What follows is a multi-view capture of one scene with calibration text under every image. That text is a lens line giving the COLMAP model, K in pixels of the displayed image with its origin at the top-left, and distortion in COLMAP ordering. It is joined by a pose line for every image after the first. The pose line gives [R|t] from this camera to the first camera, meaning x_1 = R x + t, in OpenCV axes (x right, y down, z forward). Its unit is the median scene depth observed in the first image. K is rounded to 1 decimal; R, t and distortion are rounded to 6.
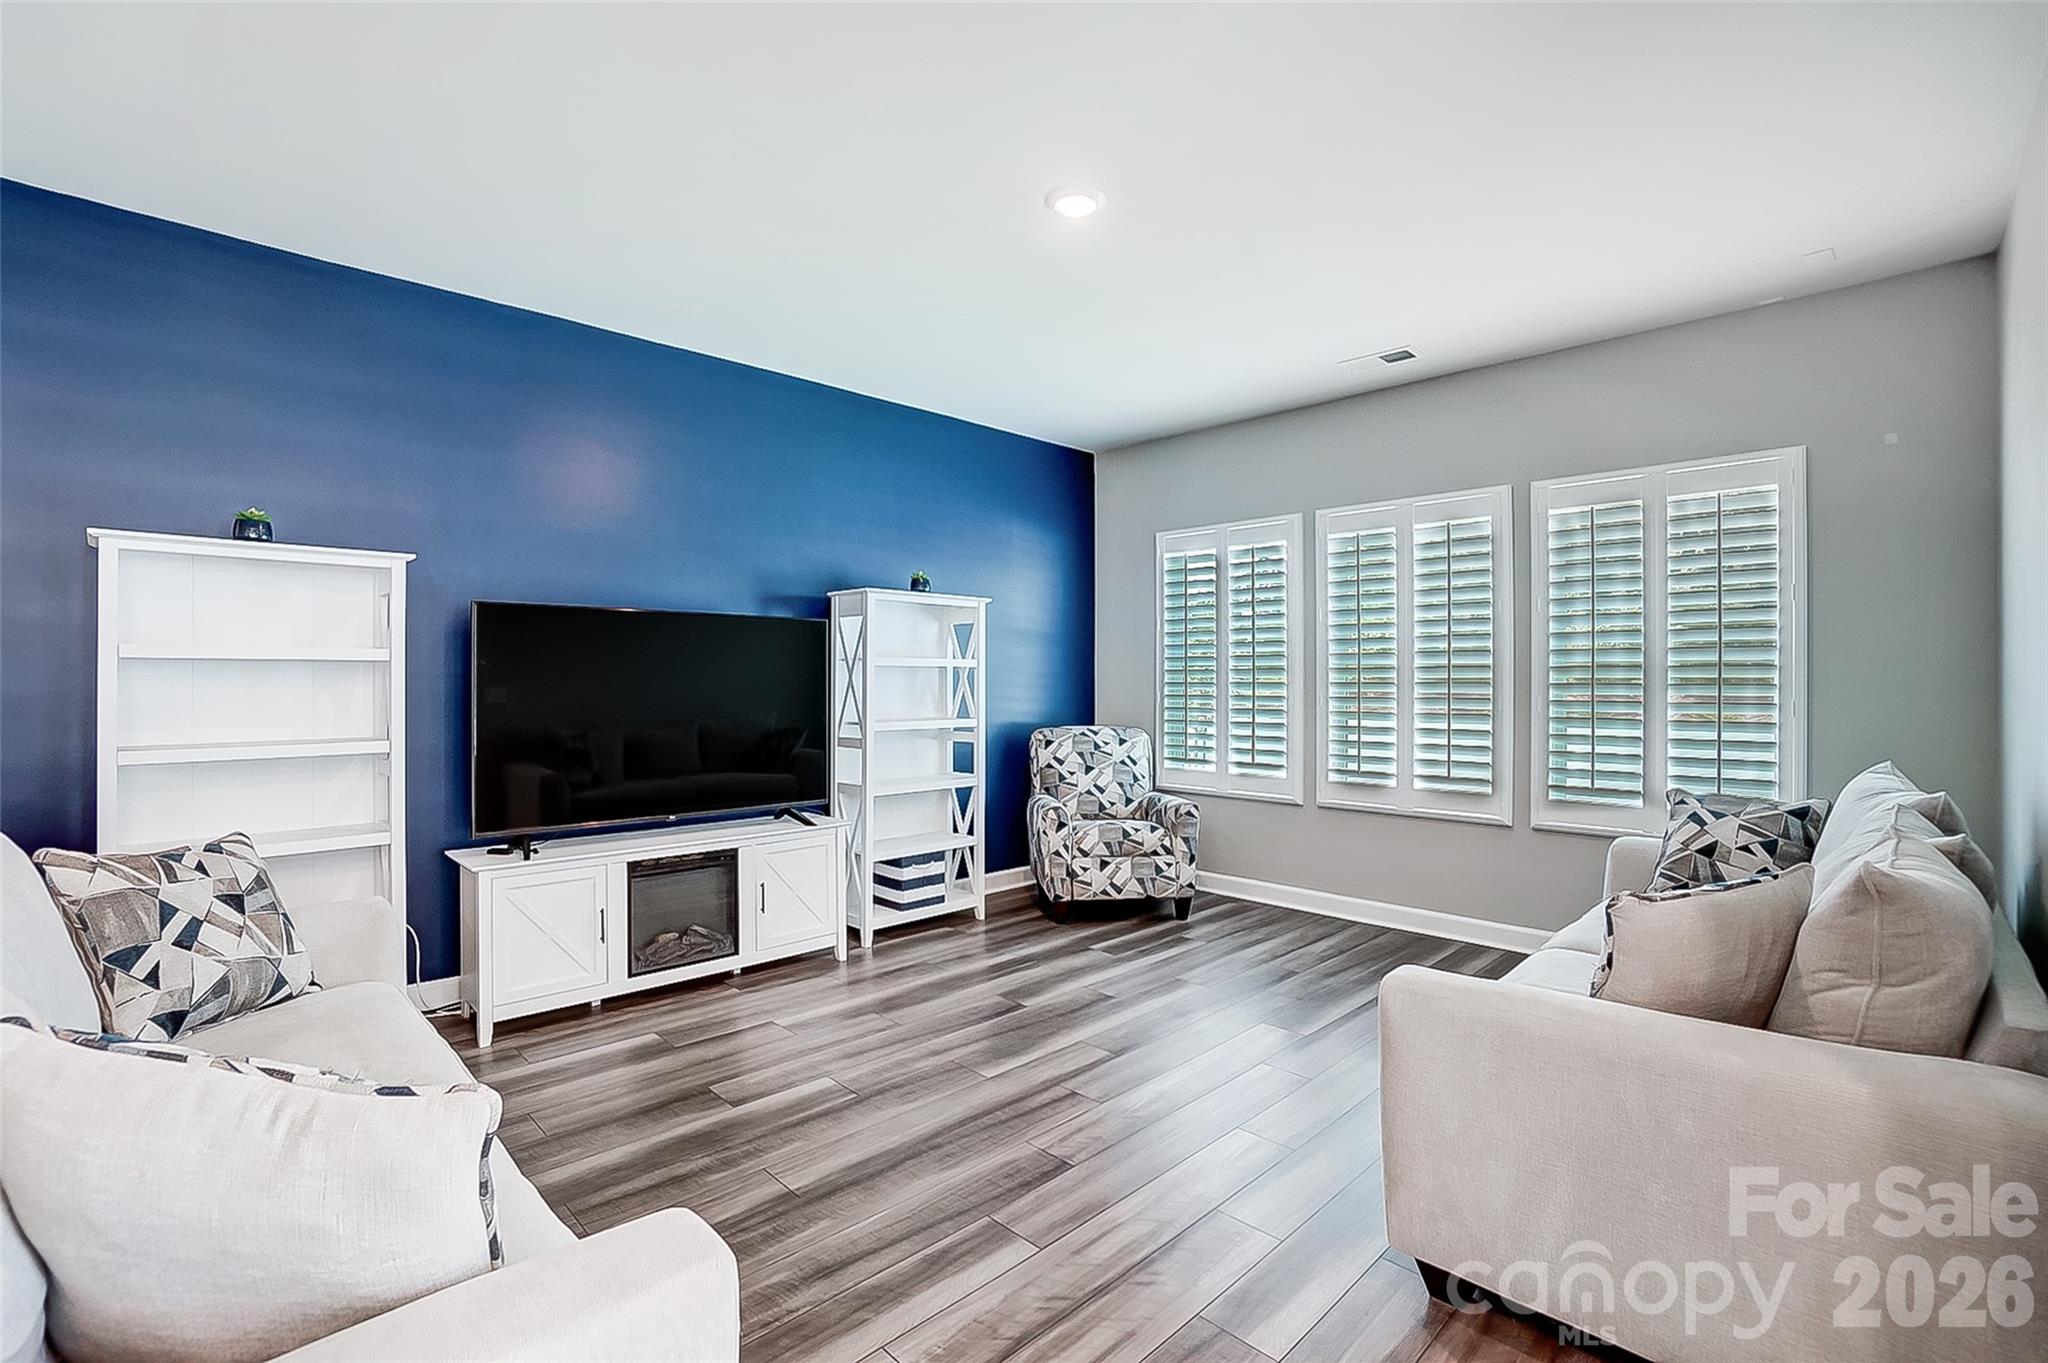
lens RADIAL K [[896.1, 0, 1030.9], [0, 896.1, 681.1], [0, 0, 1]] dist [0.011661, 0.000968]
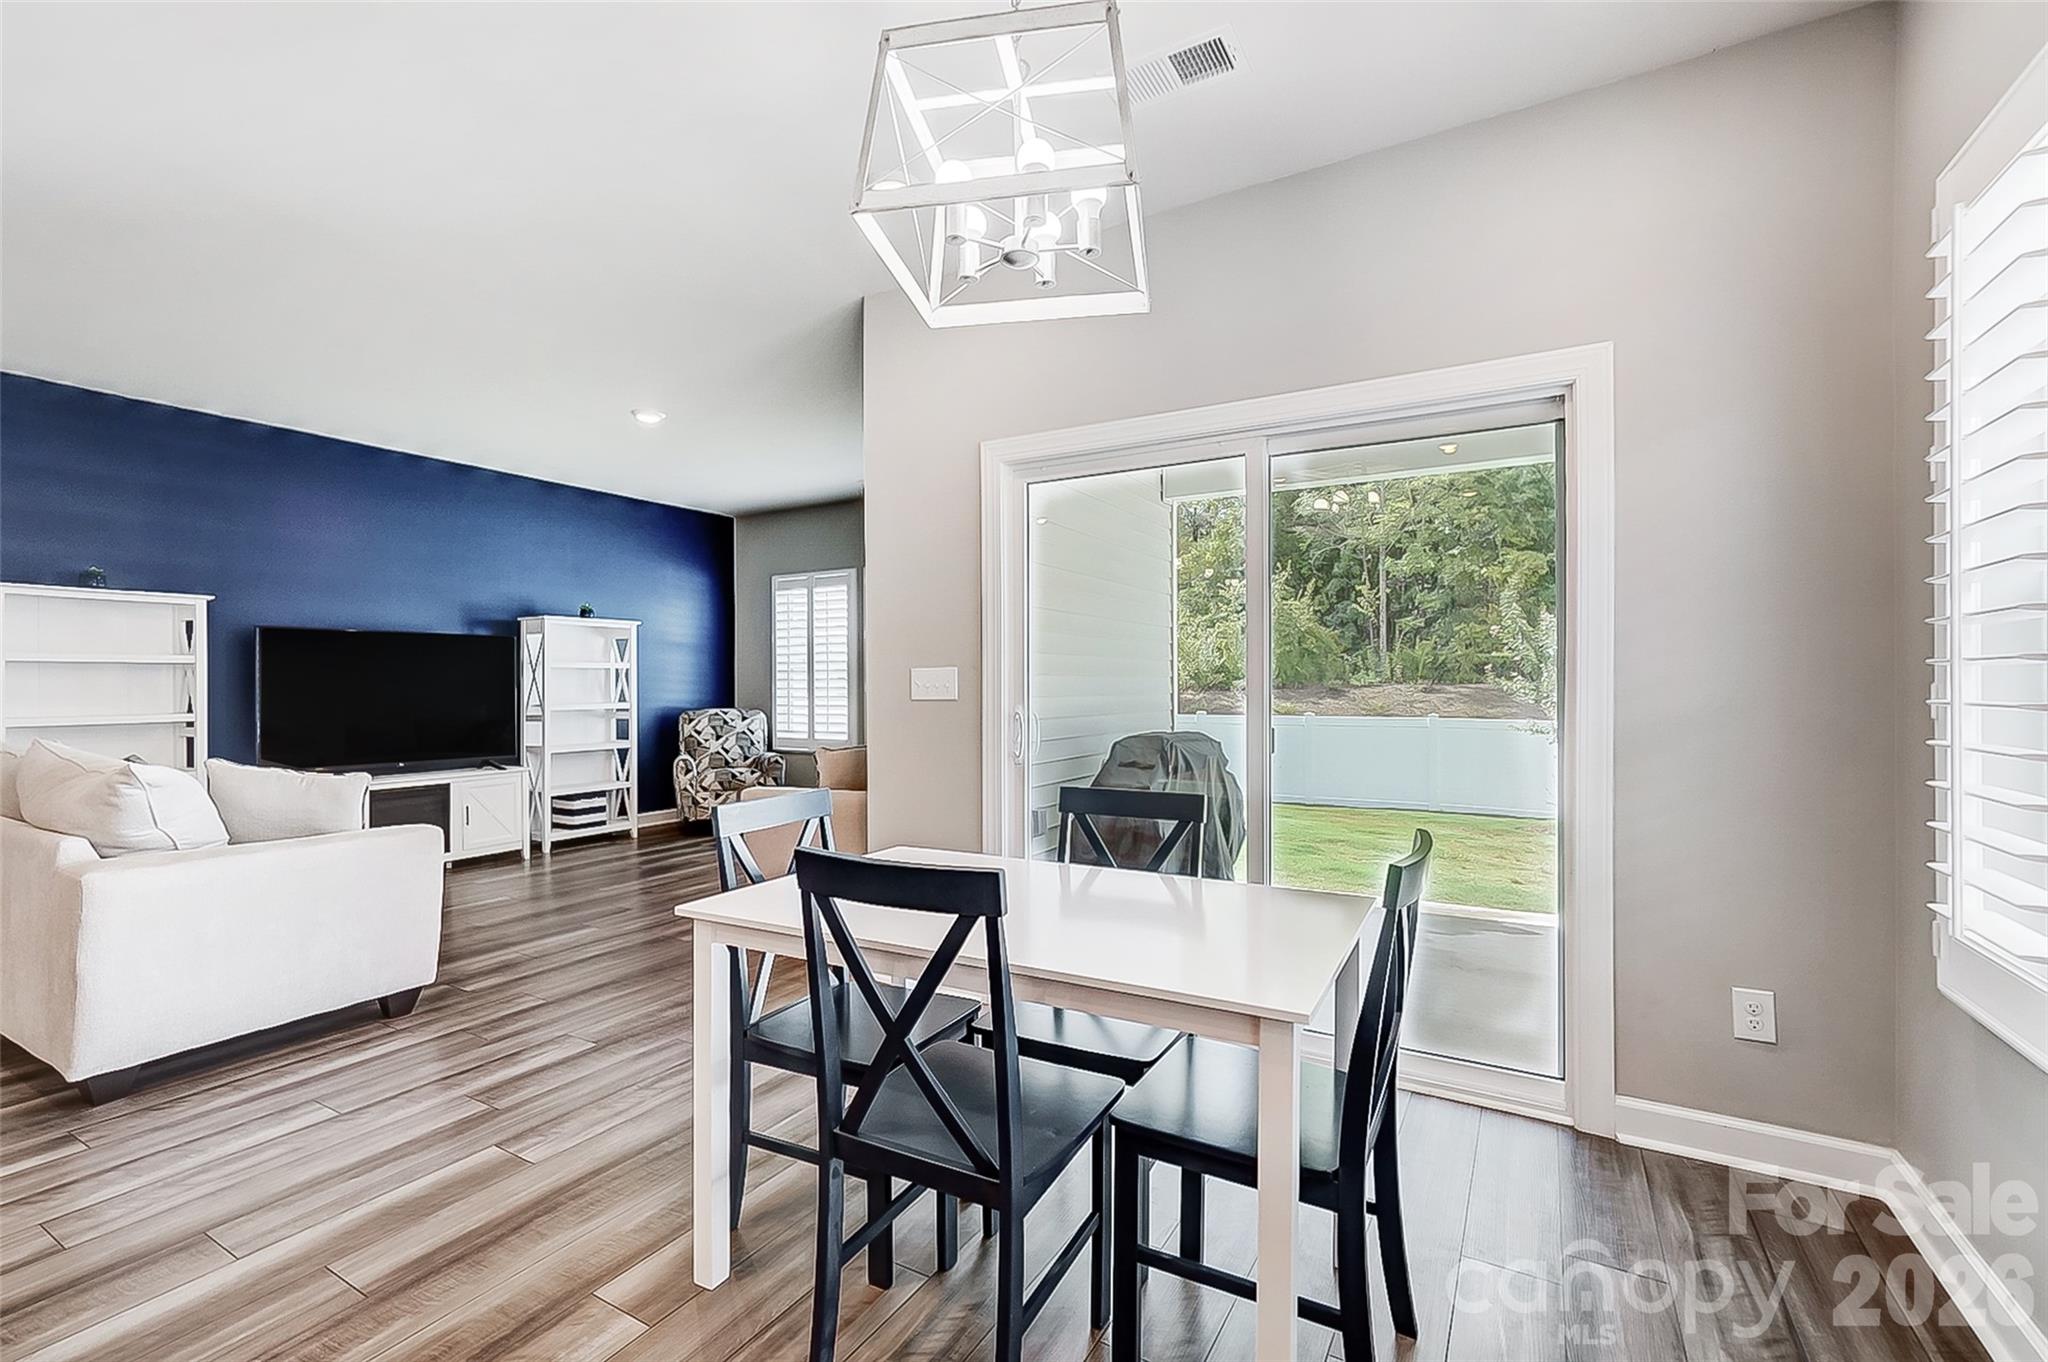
lens RADIAL K [[896.1, 0, 1010.1], [0, 896.1, 675.6], [0, 0, 1]] dist [0.011661, 0.000968]
pose [[0.969669, -0.006104, 0.244345, 0.191782], [0.007871, 0.999949, -0.006256, 0.011637], [-0.244295, 0.007989, 0.969668, -0.616579]]
